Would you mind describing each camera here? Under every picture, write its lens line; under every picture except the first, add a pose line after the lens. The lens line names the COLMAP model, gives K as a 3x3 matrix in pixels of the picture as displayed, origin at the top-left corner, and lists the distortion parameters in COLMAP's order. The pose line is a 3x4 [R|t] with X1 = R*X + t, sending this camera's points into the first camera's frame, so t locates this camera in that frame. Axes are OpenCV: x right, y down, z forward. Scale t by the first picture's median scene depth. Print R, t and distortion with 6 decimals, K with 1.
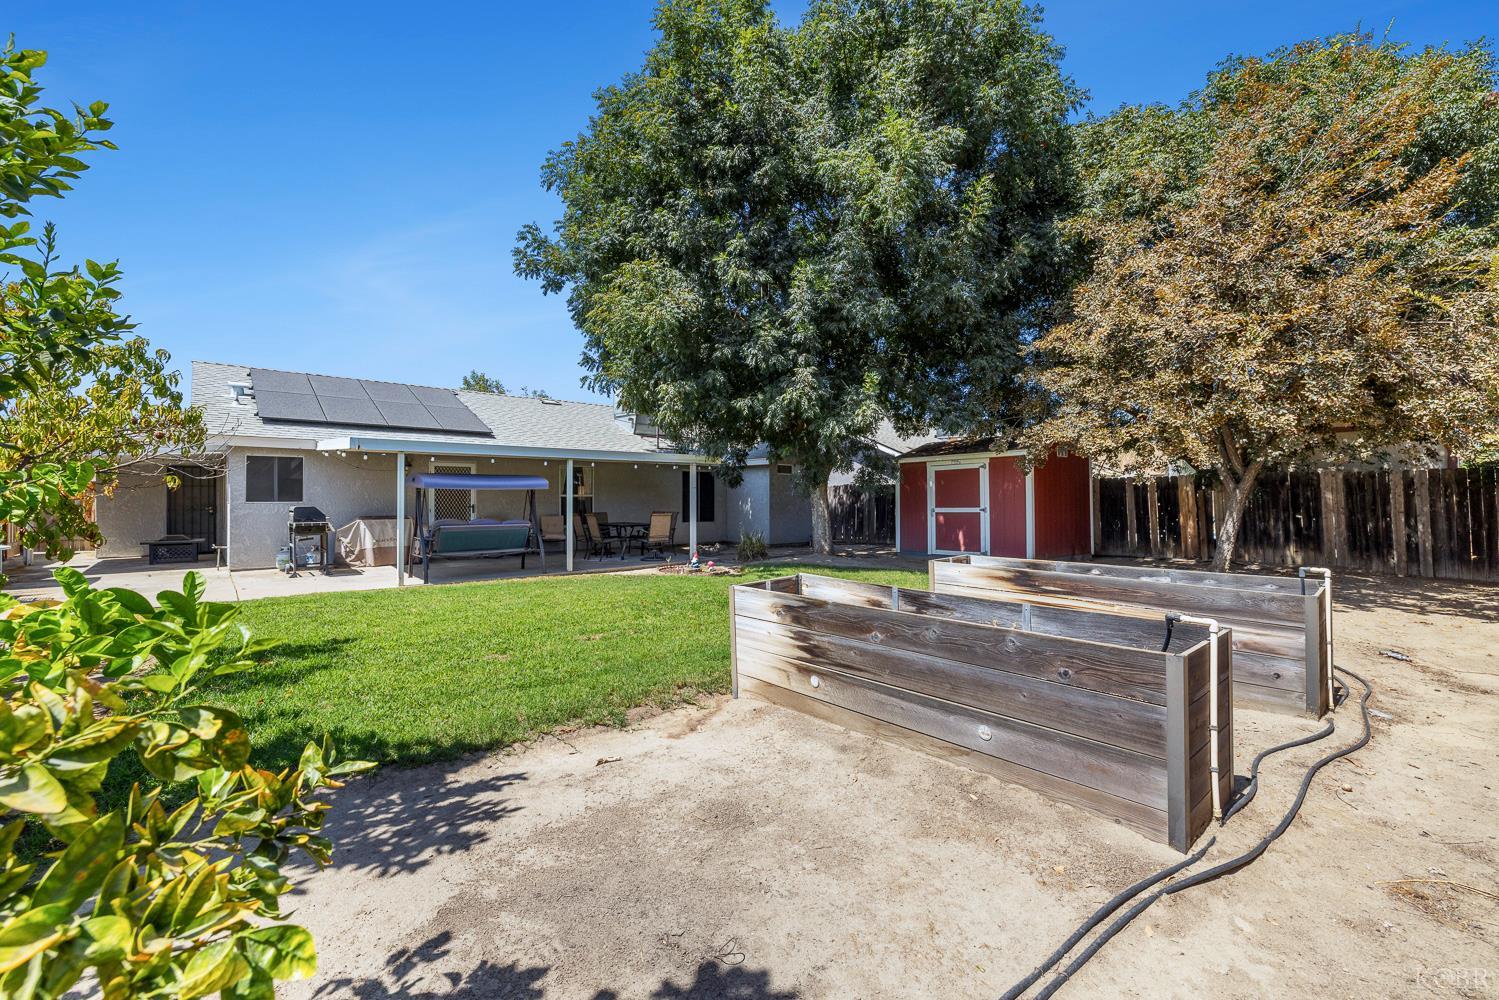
lens RADIAL K [[635.3, 0, 747.0], [0, 635.3, 499.2], [0, 0, 1]] dist [0.008060, -0.000951]
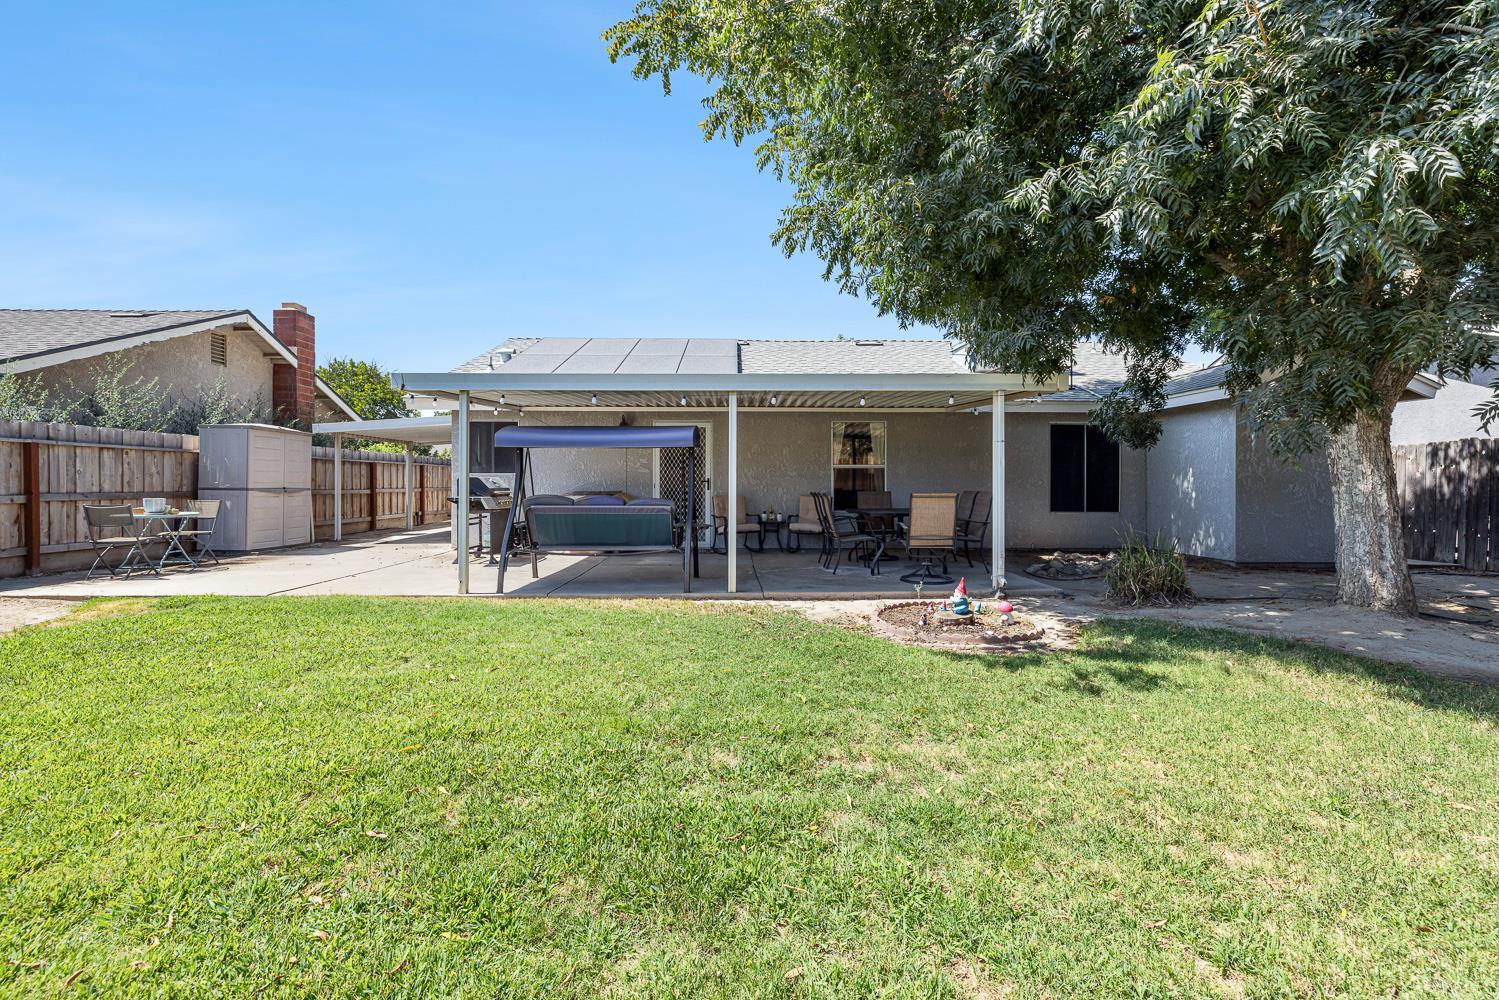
lens RADIAL K [[635.3, 0, 736.3], [0, 635.3, 488.2], [0, 0, 1]] dist [0.008060, -0.000951]
pose [[0.763230, 0.007937, -0.646078, 0.079515], [-0.002837, 0.999956, 0.008932, 0.014163], [0.646121, -0.004984, 0.763219, 0.485006]]
